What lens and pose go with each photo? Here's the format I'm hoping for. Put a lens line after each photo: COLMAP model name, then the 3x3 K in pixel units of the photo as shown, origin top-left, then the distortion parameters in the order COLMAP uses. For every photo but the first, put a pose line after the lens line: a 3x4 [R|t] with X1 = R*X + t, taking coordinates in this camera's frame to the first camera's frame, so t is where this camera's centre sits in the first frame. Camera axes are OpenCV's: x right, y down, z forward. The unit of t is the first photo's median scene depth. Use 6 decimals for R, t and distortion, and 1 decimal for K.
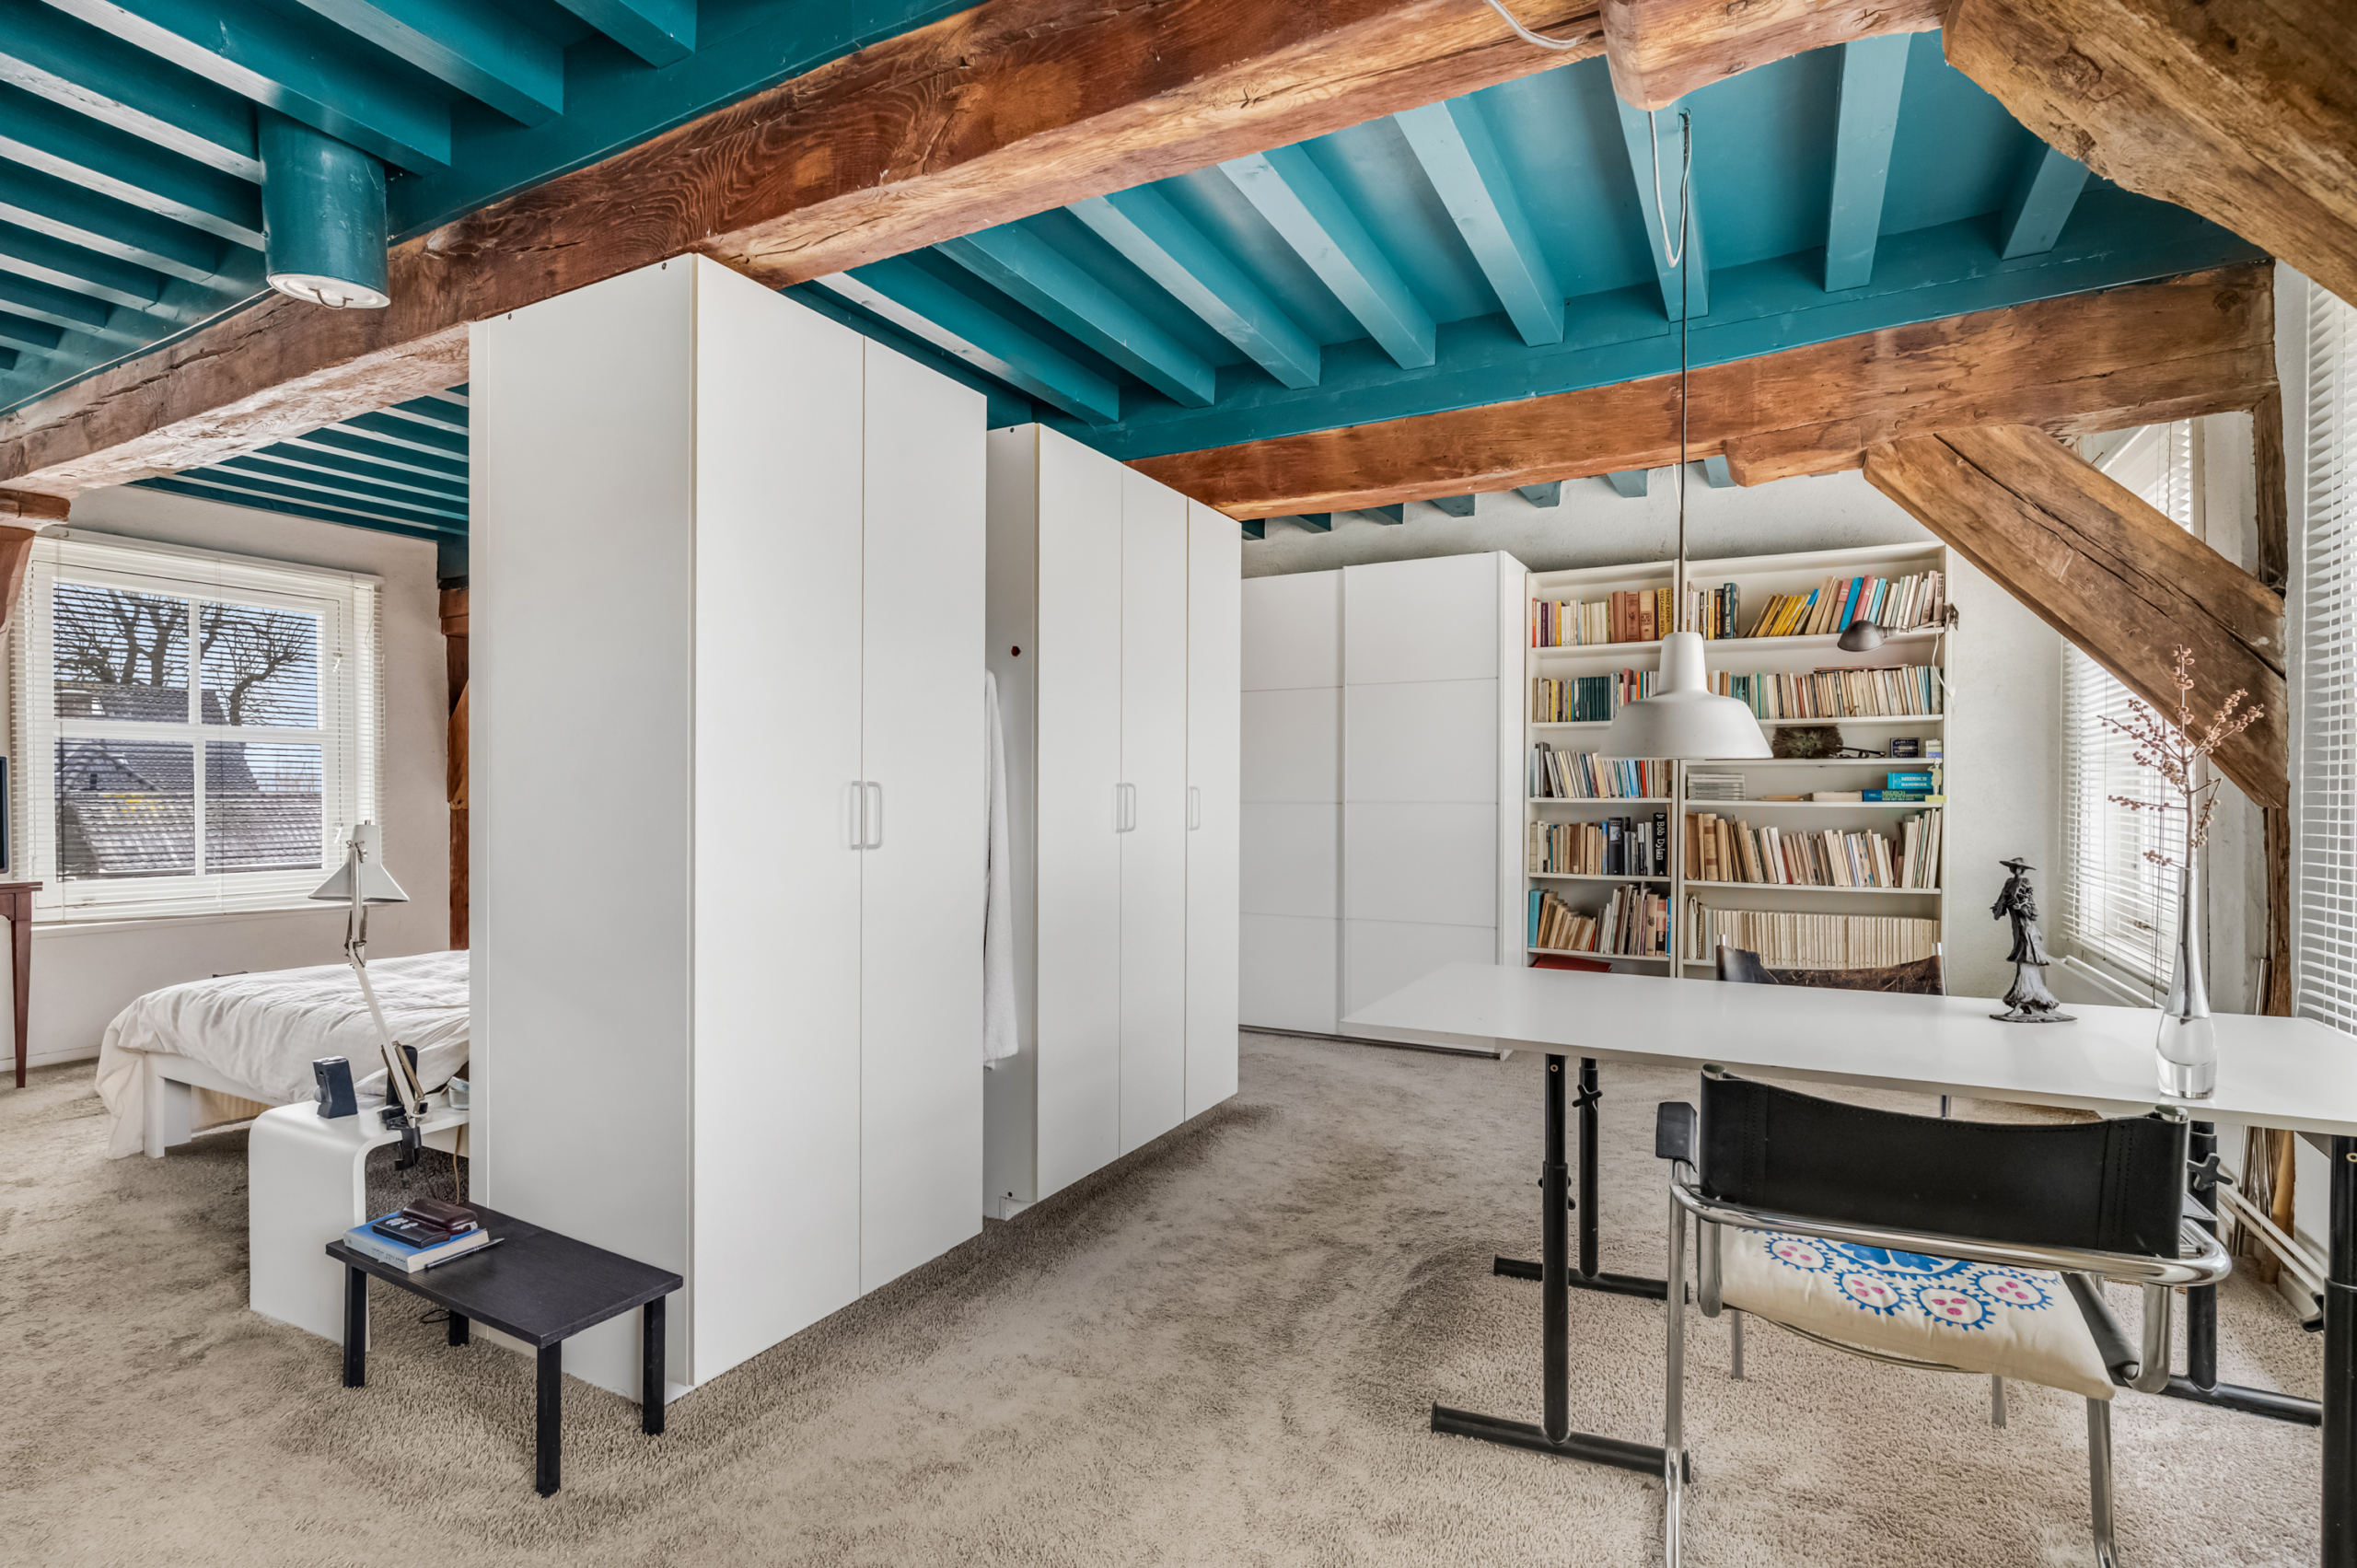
lens RADIAL K [[1142.9, 0, 1166.0], [0, 1142.9, 800.3], [0, 0, 1]] dist [0.004953, 0.002372]
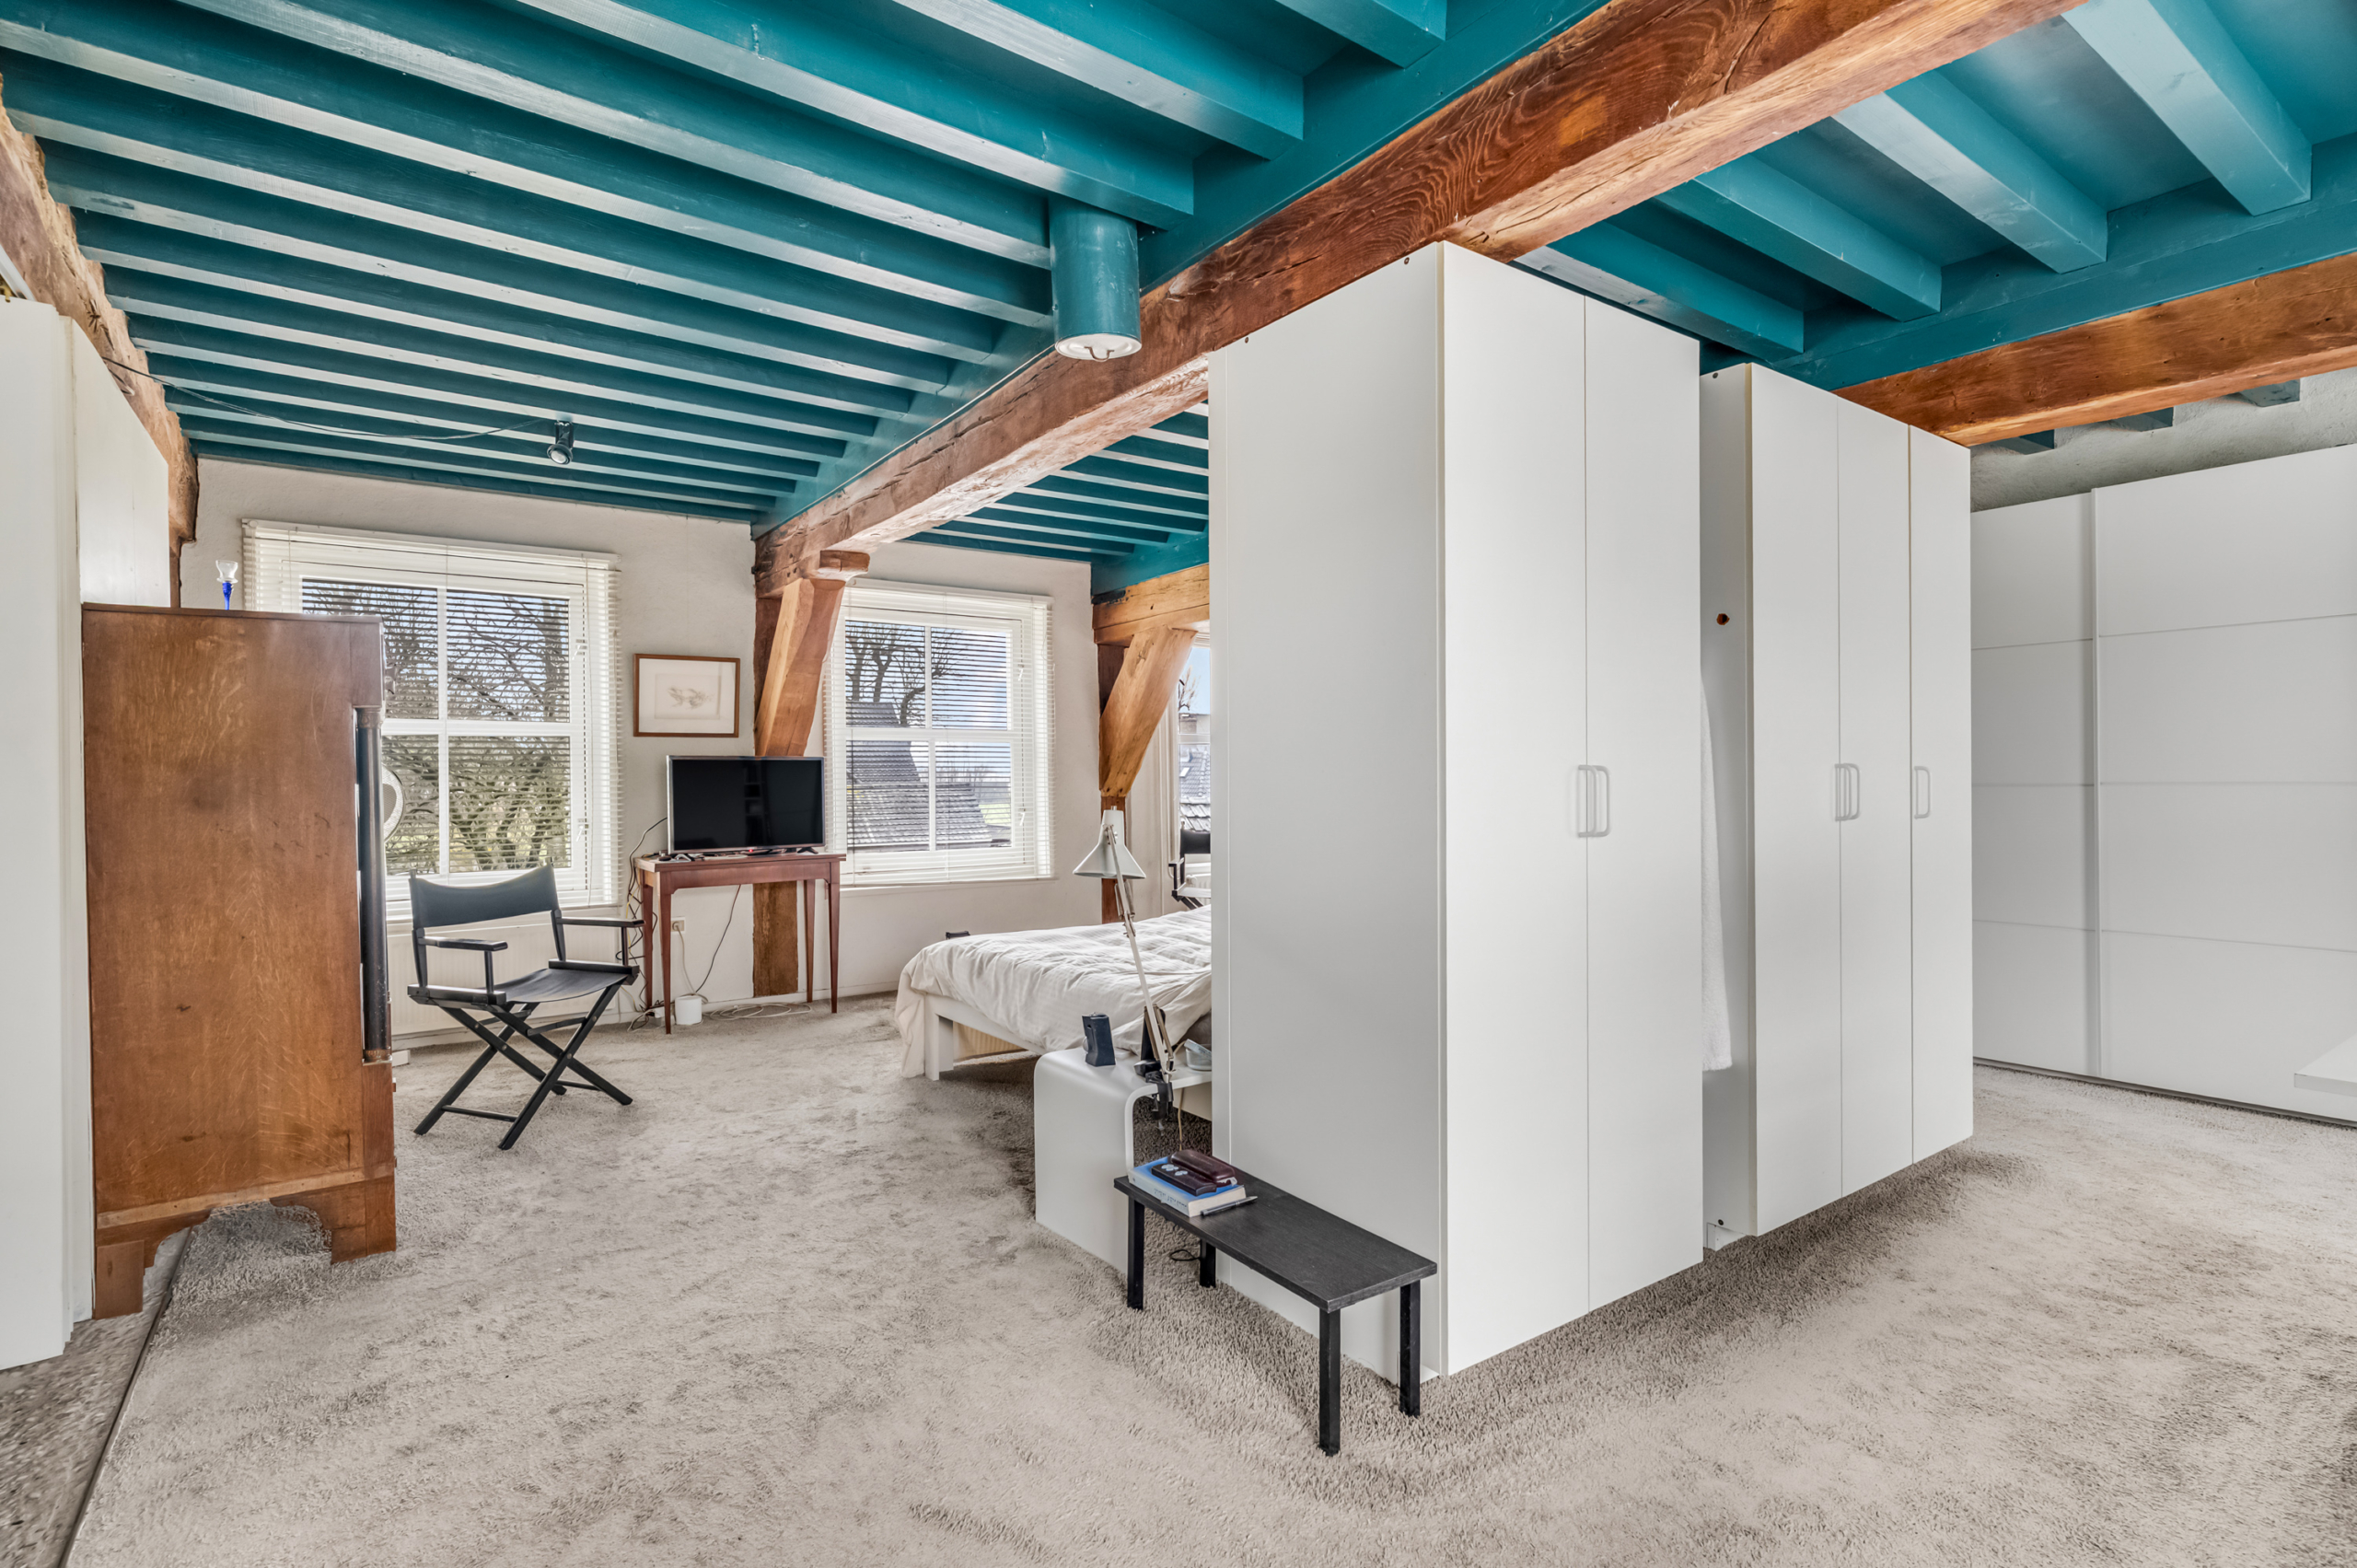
lens RADIAL K [[1142.9, 0, 1155.7], [0, 1142.9, 777.6], [0, 0, 1]] dist [0.004953, 0.002372]
pose [[0.903341, -0.010278, -0.428799, -0.173332], [0.007232, 0.999936, -0.008733, -0.000948], [0.428862, 0.004788, 0.903358, -0.007931]]
